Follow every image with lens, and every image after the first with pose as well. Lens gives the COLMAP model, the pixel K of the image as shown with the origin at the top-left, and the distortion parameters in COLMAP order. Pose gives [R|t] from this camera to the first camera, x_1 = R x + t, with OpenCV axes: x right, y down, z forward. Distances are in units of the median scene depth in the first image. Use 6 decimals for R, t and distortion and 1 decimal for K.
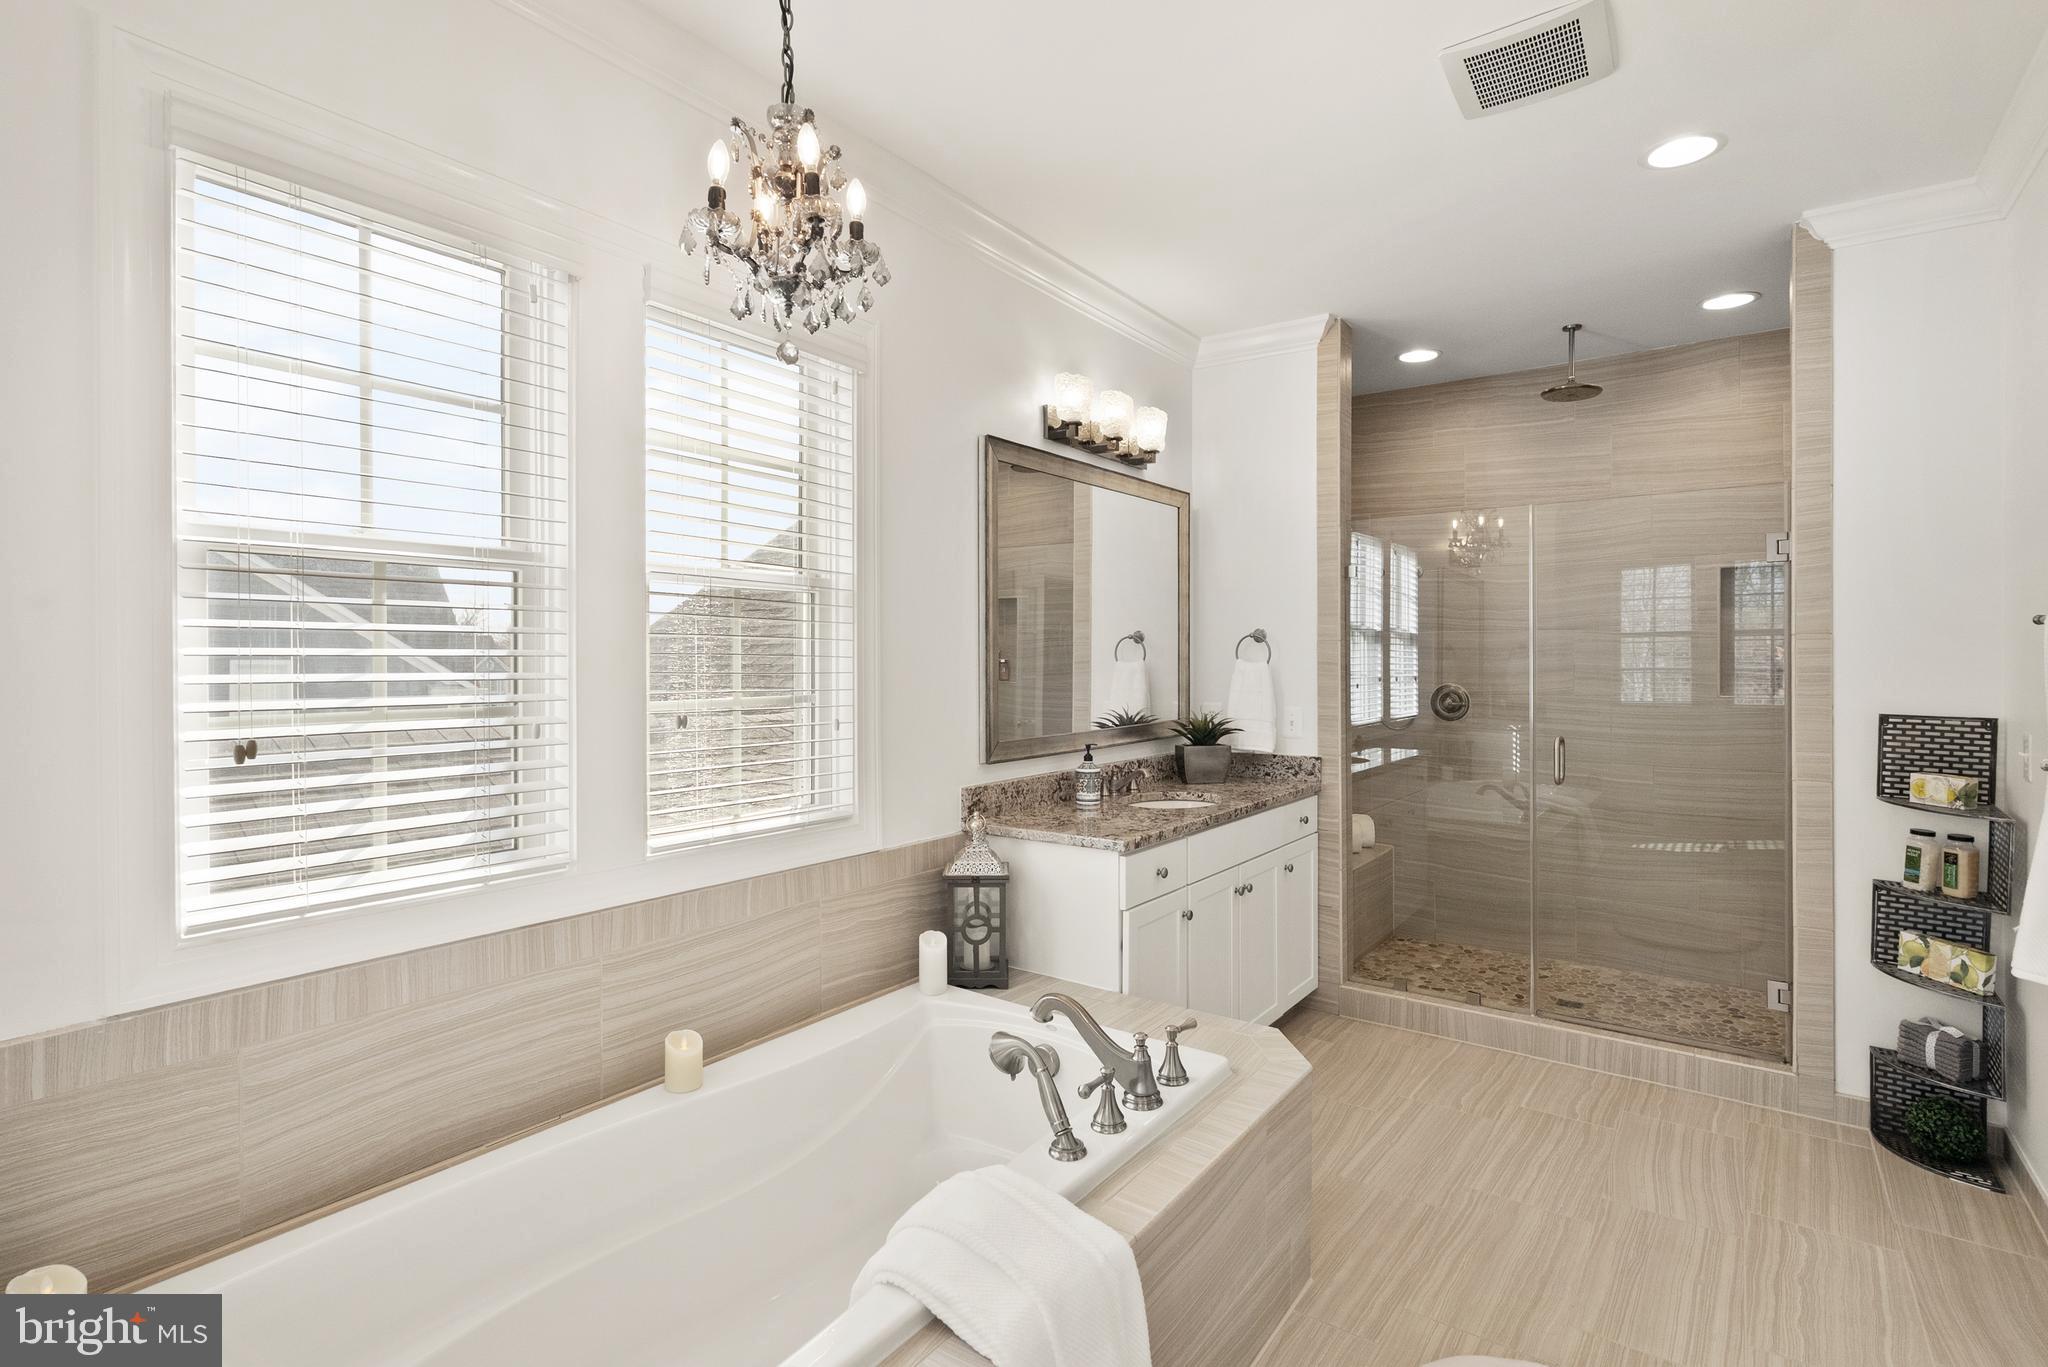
lens RADIAL K [[976.2, 0, 1022.7], [0, 976.2, 662.7], [0, 0, 1]] dist [-0.002941, 0.001631]
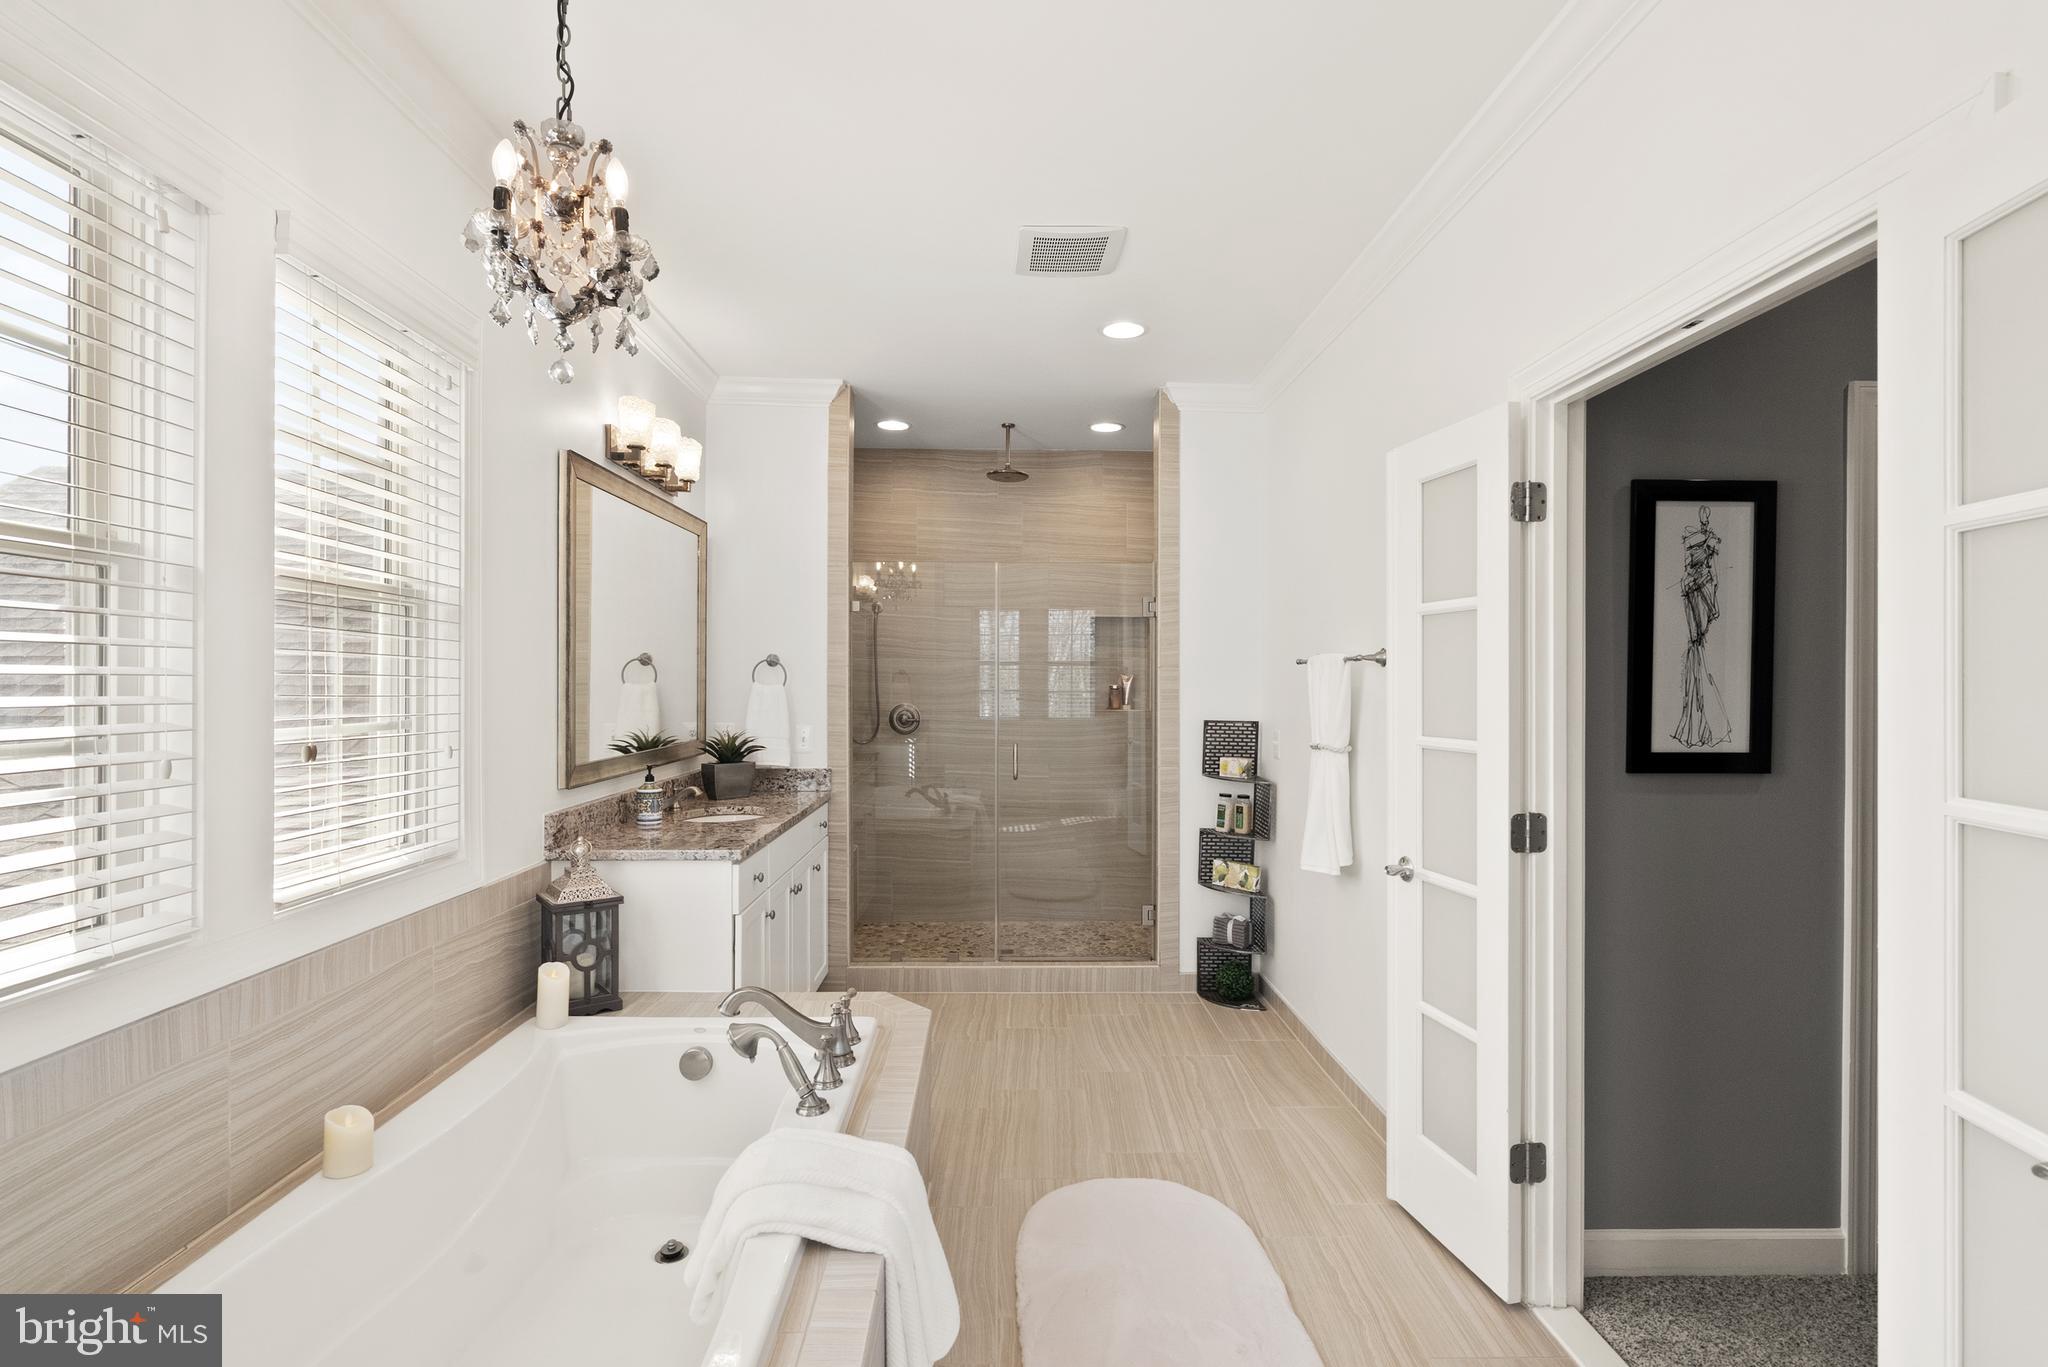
lens RADIAL K [[970.3, 0, 1017.5], [0, 970.3, 684.7], [0, 0, 1]] dist [-0.018218, 0.013400]
pose [[0.794358, 0.003353, 0.607440, -0.290495], [-0.003393, 0.999994, -0.001082, -0.000297], [-0.607440, -0.001202, 0.794365, -0.035220]]
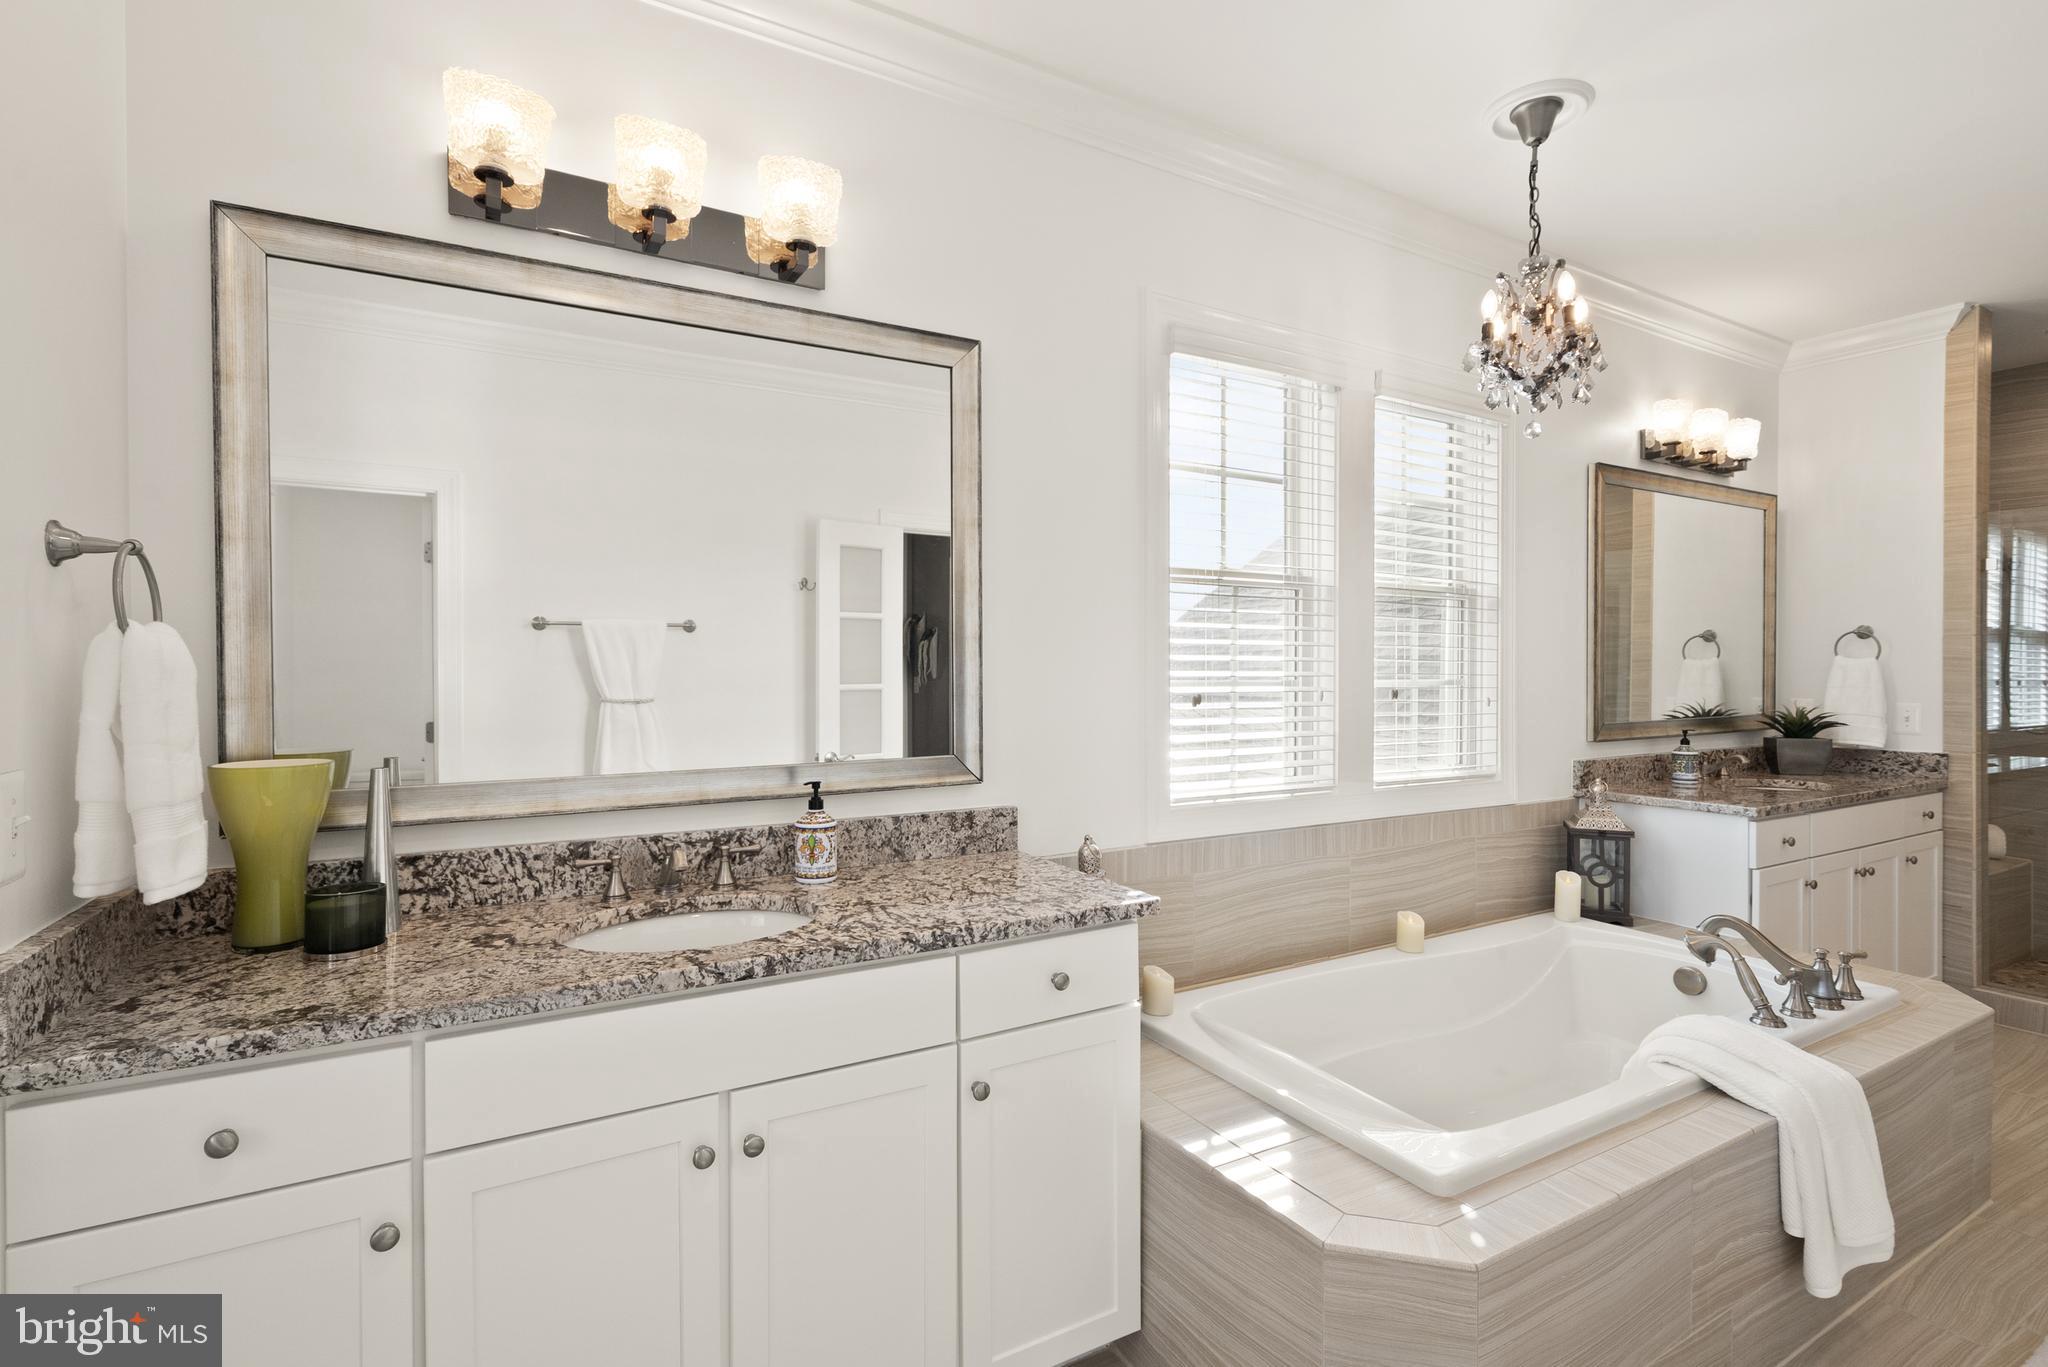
lens RADIAL K [[941.6, 0, 1032.2], [0, 941.6, 676.7], [0, 0, 1]] dist [0.000660, 0.001670]
pose [[0.914966, 0.005051, -0.403498, -0.219426], [-0.003417, 0.999983, 0.004769, 0.024334], [0.403515, -0.002985, 0.914968, -0.344003]]
